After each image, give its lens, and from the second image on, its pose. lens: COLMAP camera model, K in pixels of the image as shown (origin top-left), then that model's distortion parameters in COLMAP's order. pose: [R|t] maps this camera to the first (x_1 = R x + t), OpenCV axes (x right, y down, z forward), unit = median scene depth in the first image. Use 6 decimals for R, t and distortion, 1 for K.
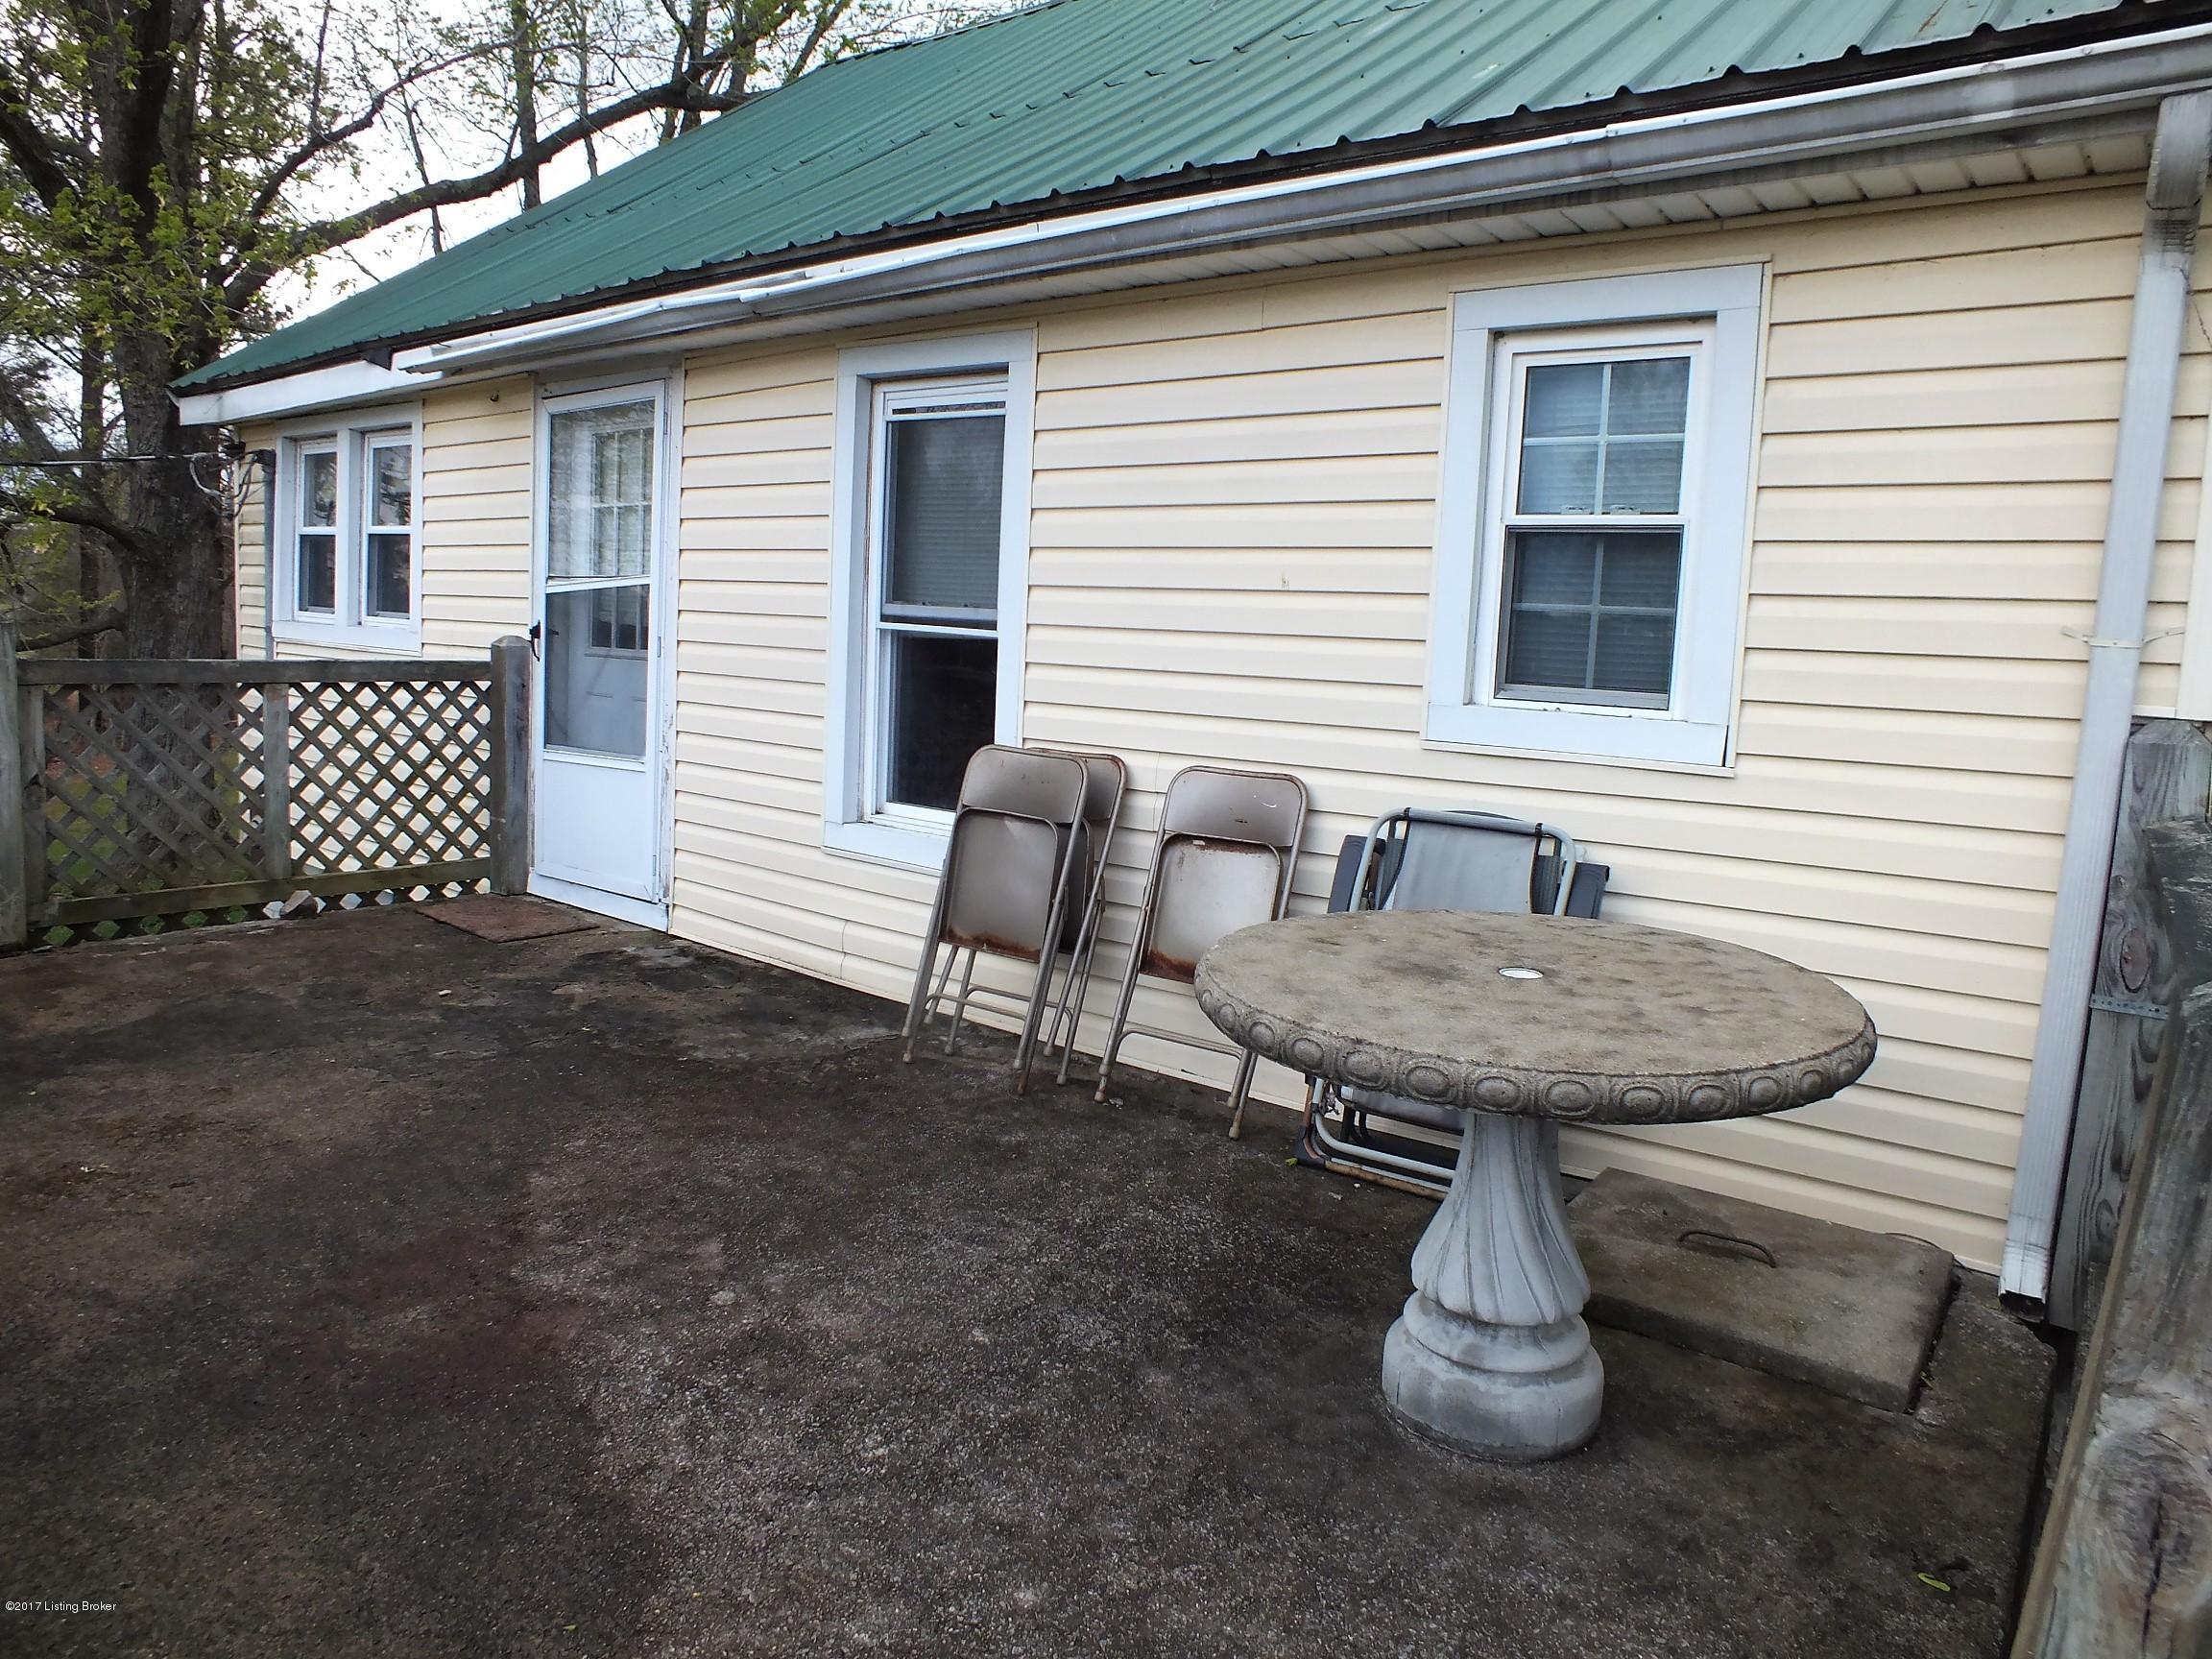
lens RADIAL K [[1451.6, 0, 1209.8], [0, 1451.6, 825.4], [0, 0, 1]] dist [-0.034279, 0.001971]
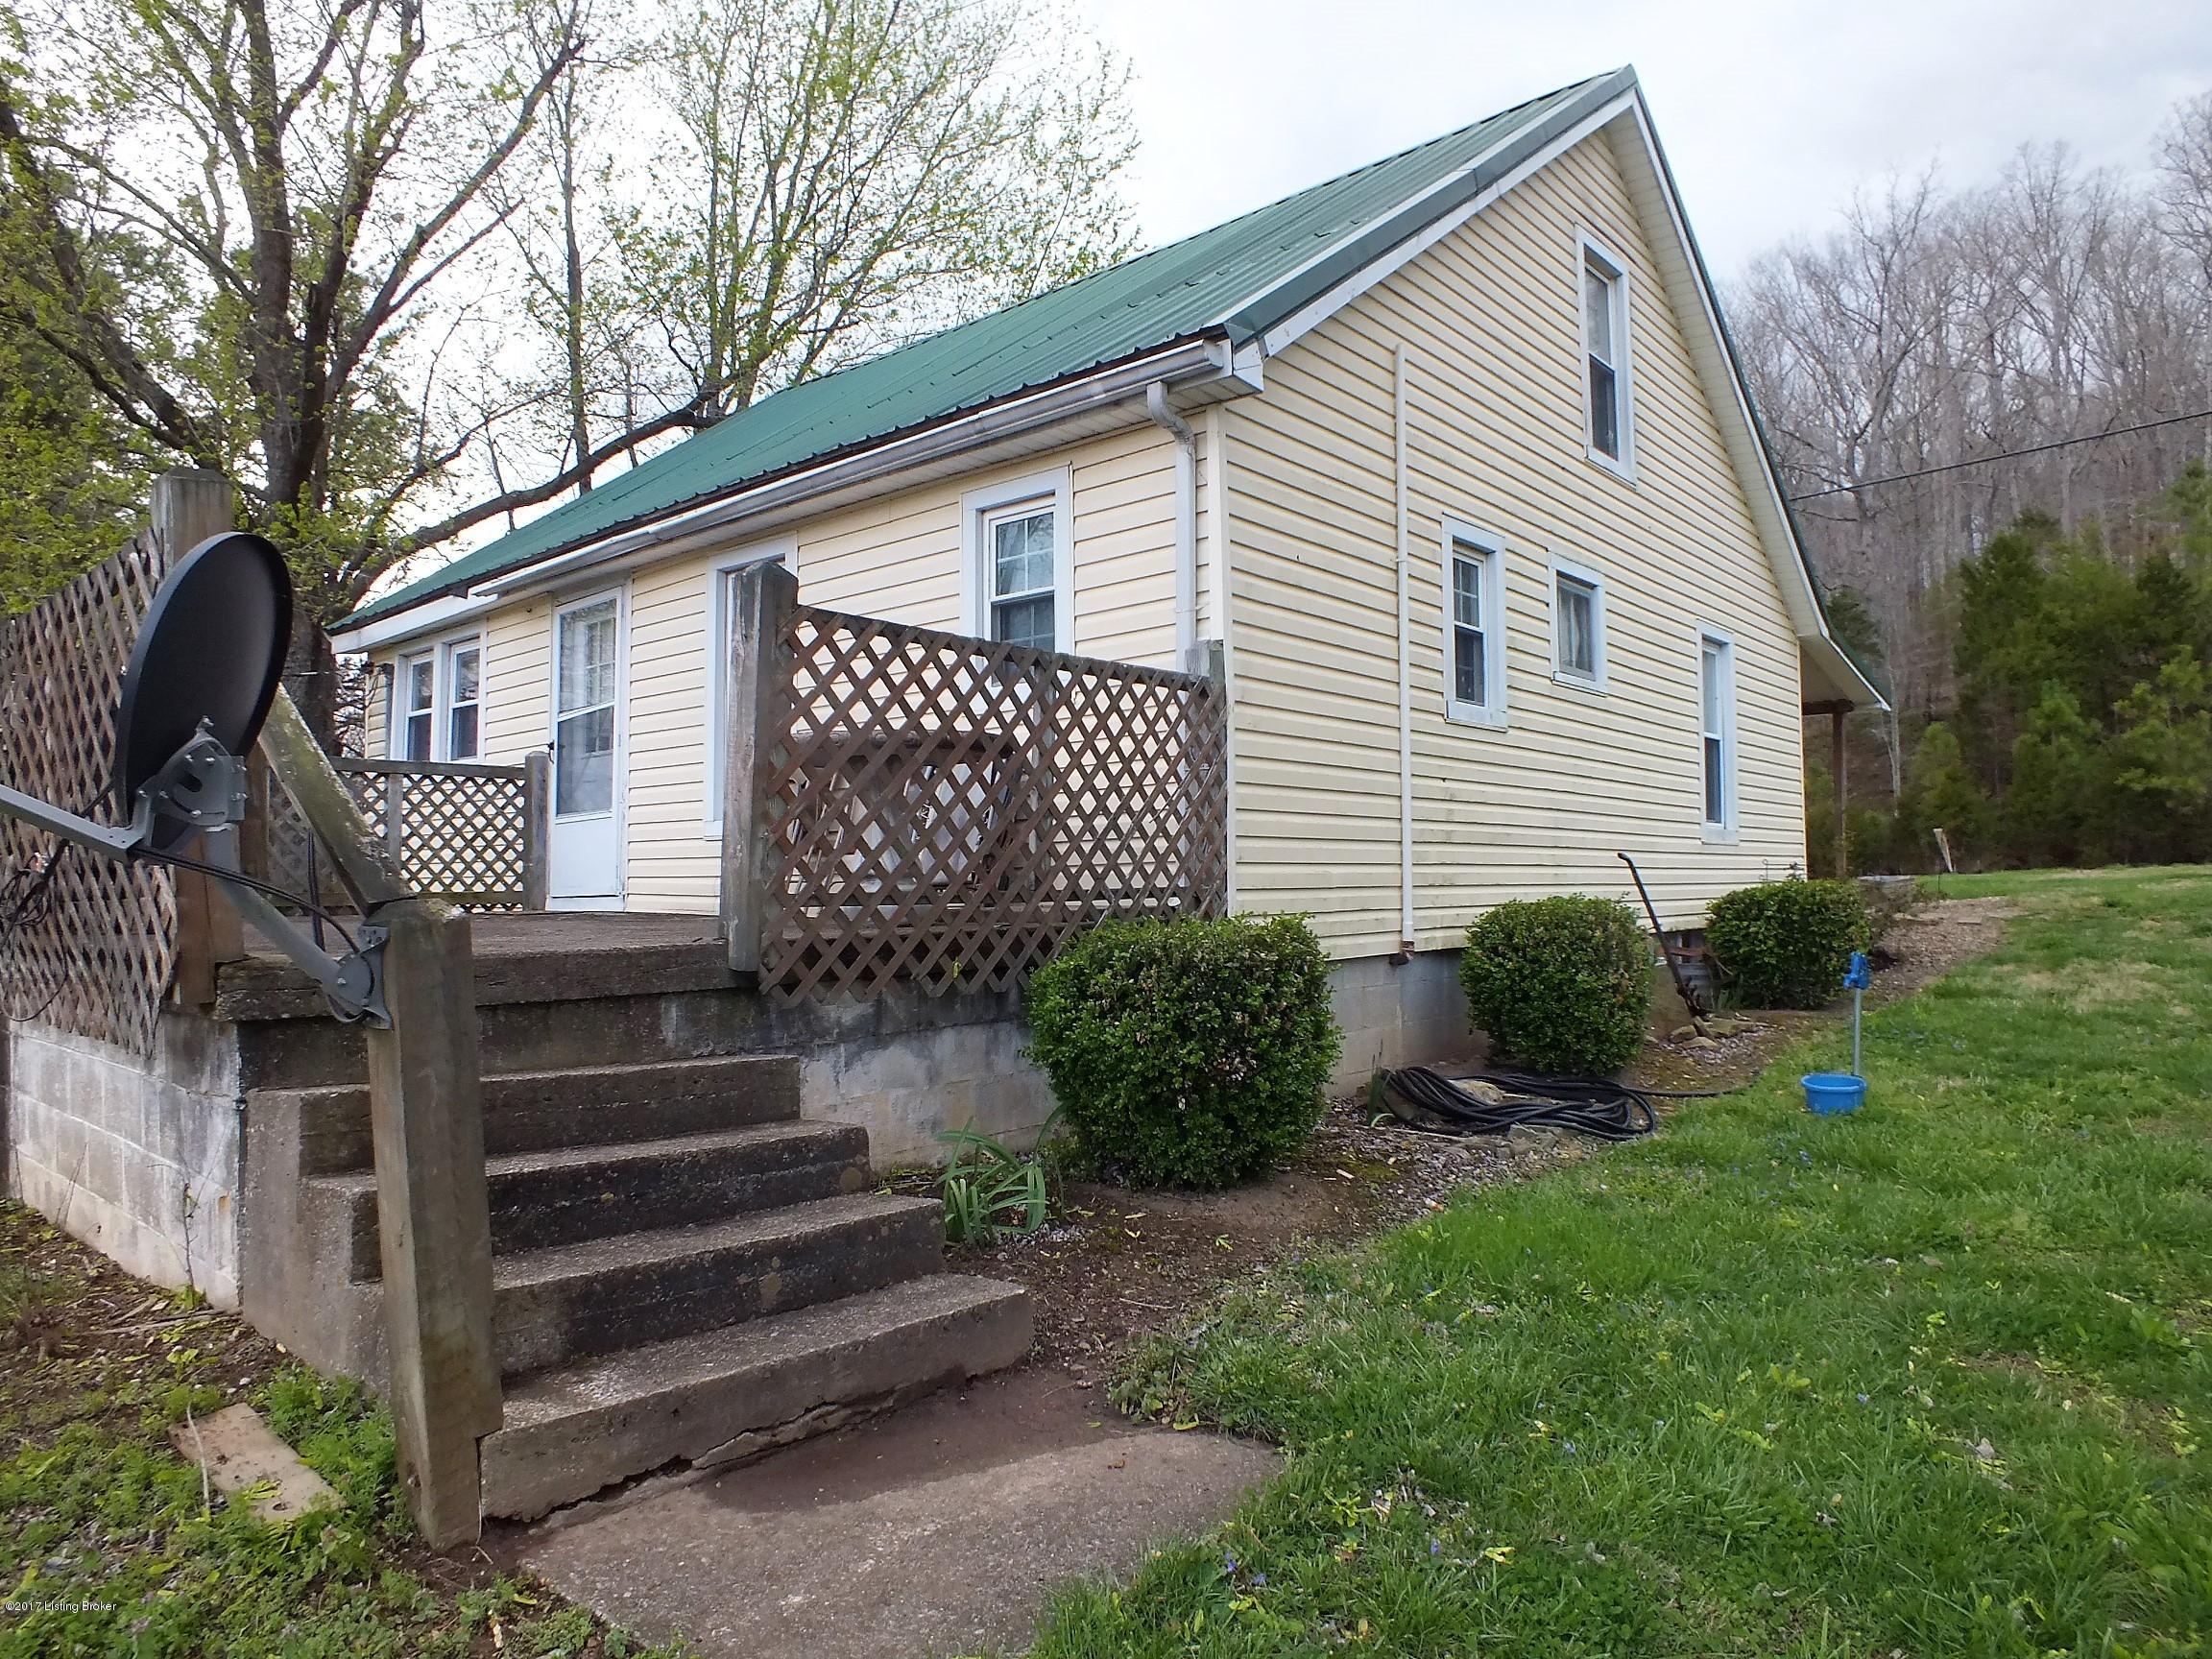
lens RADIAL K [[1356.8, 0, 1106.0], [0, 1356.8, 829.5], [0, 0, 1]] dist [0.001765, 0.000291]
pose [[0.995045, -0.060305, -0.079044, 0.269686], [0.047930, 0.987517, -0.150041, 0.217665], [0.087106, 0.145509, 0.985515, -0.440762]]
